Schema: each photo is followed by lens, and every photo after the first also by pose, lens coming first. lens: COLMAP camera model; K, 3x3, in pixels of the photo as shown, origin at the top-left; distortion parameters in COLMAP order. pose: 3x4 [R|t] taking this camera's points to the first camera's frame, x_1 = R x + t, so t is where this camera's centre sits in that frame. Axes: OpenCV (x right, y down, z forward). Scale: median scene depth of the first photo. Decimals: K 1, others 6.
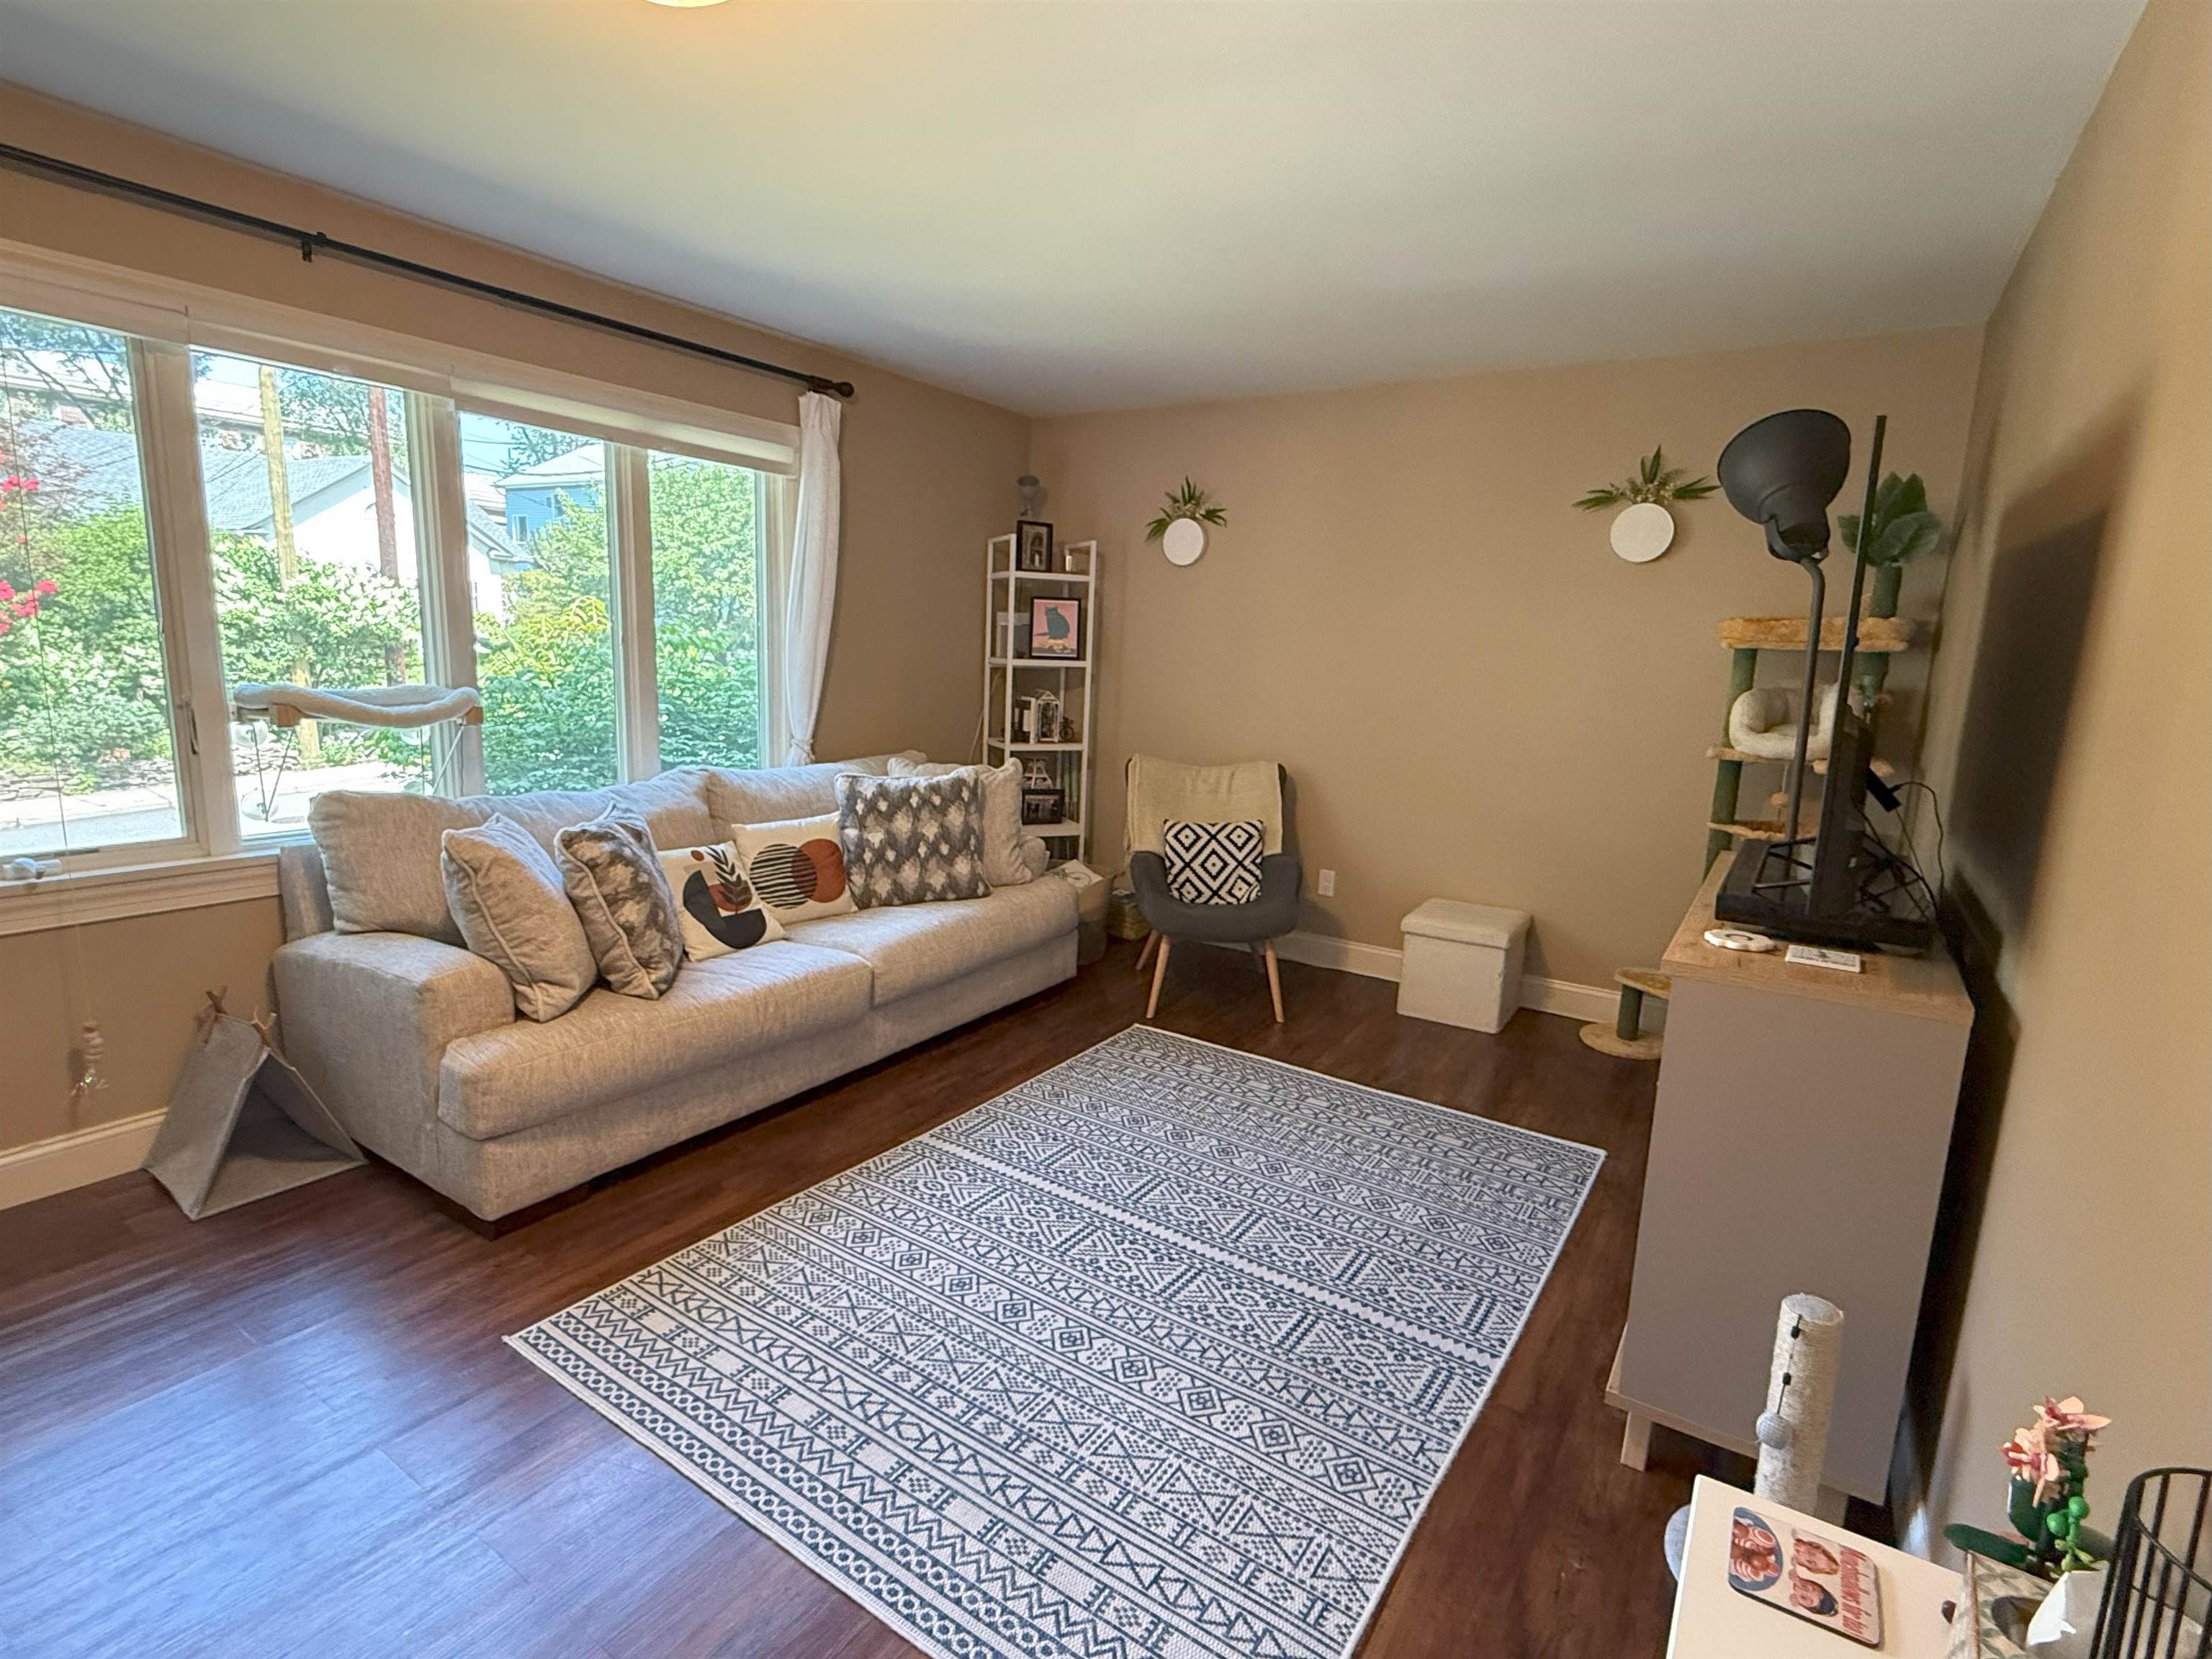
lens RADIAL K [[1085.2, 0, 1102.0], [0, 1085.2, 828.1], [0, 0, 1]] dist [0.000056, -0.000563]
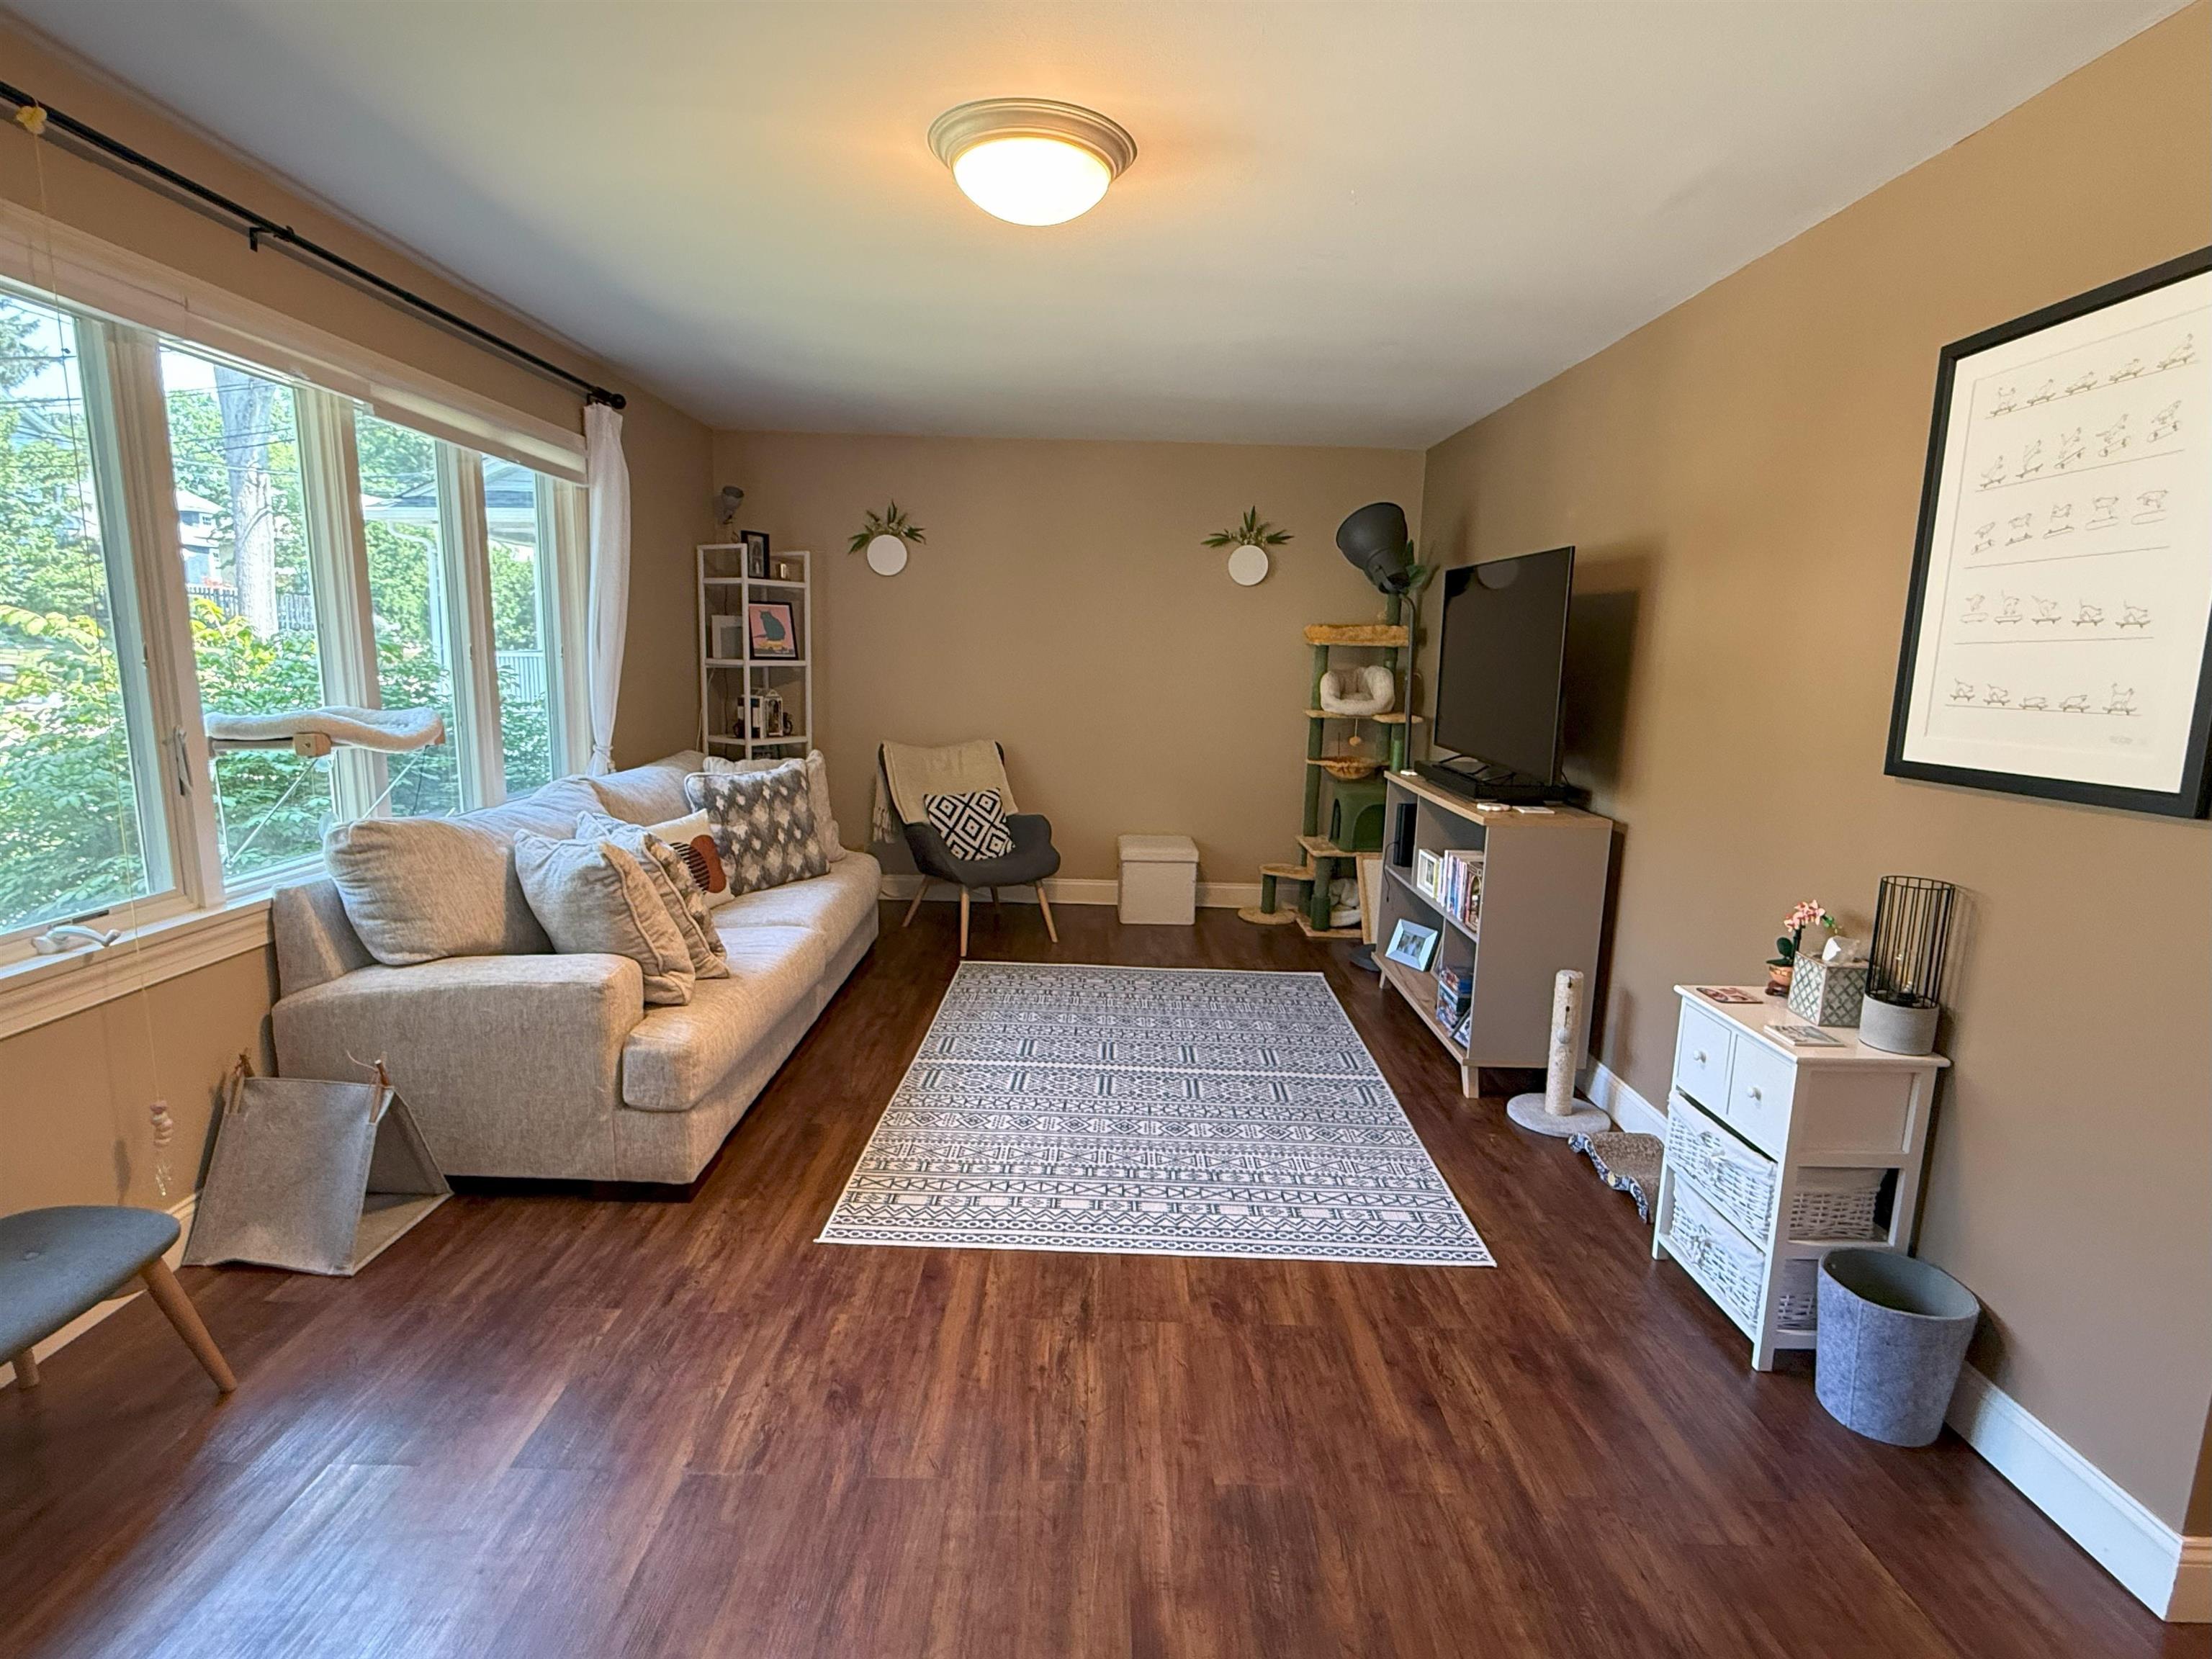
lens RADIAL K [[1085.2, 0, 1104.7], [0, 1085.2, 825.1], [0, 0, 1]] dist [0.000056, -0.000563]
pose [[0.834350, -0.104034, 0.541329, -0.492404], [0.097672, 0.994392, 0.040564, -0.004235], [-0.542513, 0.019028, 0.839832, -0.109370]]
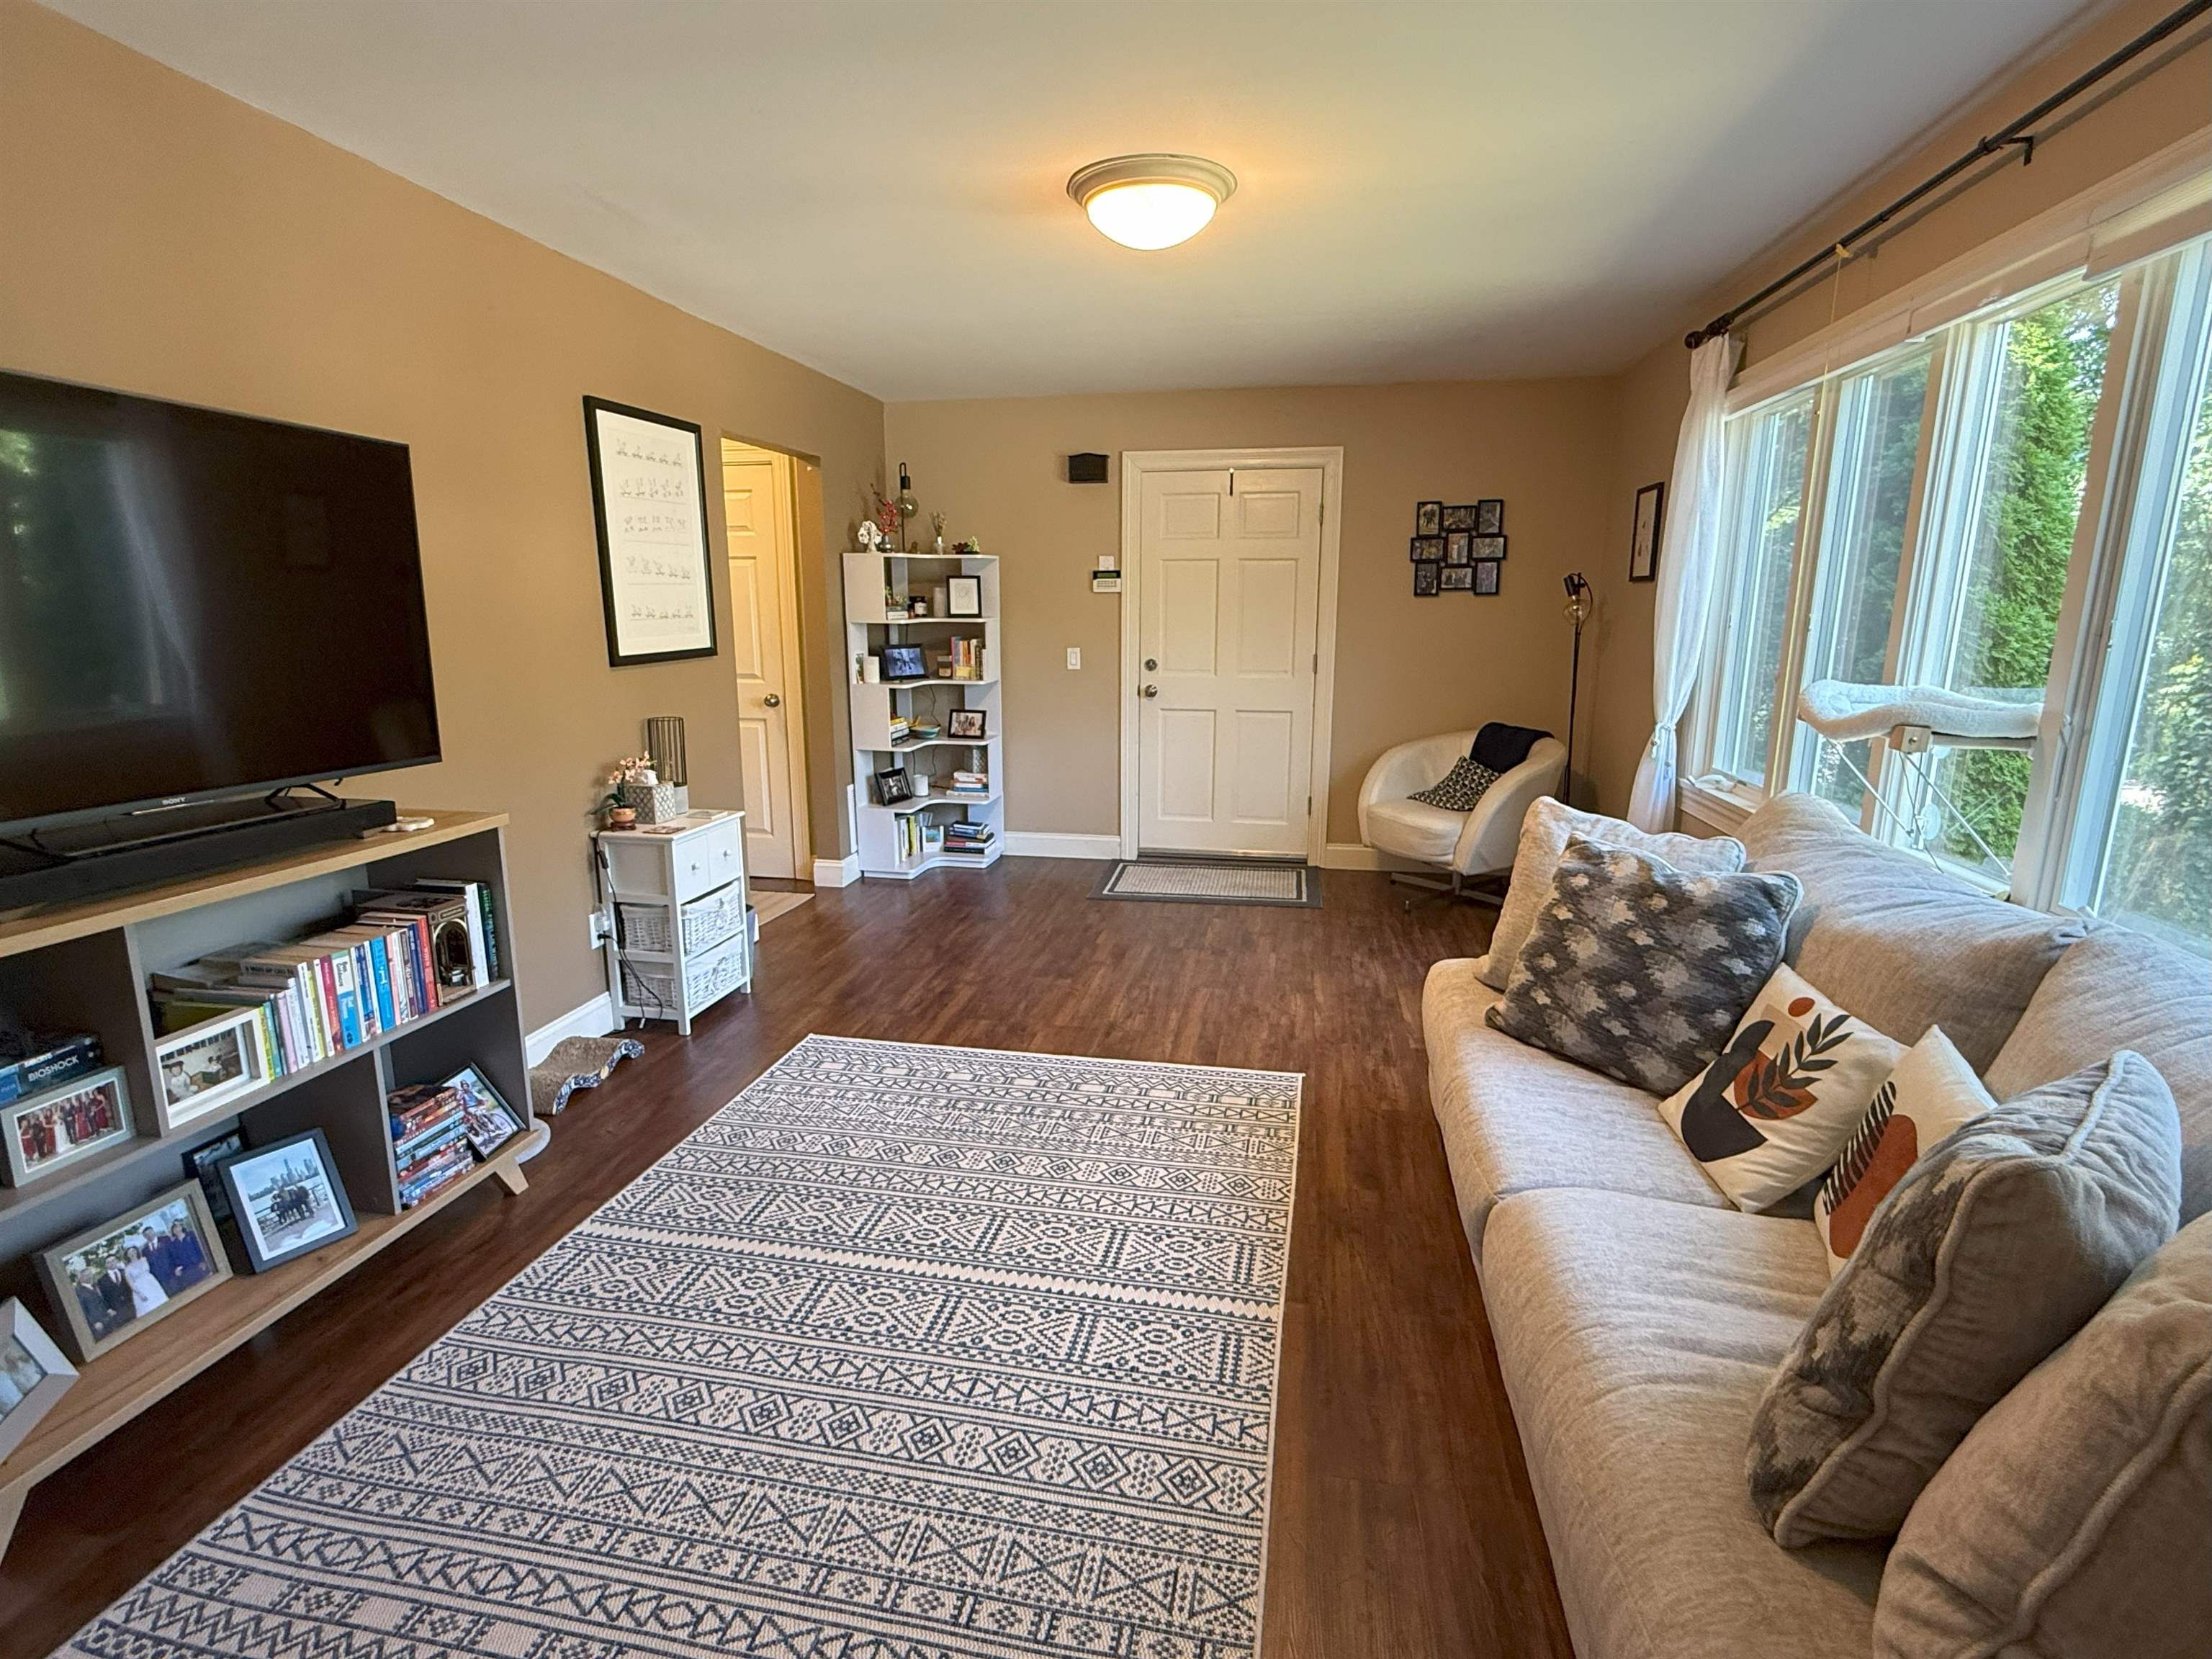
lens RADIAL K [[1085.2, 0, 1107.7], [0, 1085.2, 833.2], [0, 0, 1]] dist [0.000056, -0.000563]
pose [[-0.920187, 0.043047, -0.389105, 0.159597], [-0.100310, 0.934827, 0.340641, -0.191885], [0.378409, 0.352484, -0.855898, 1.158487]]
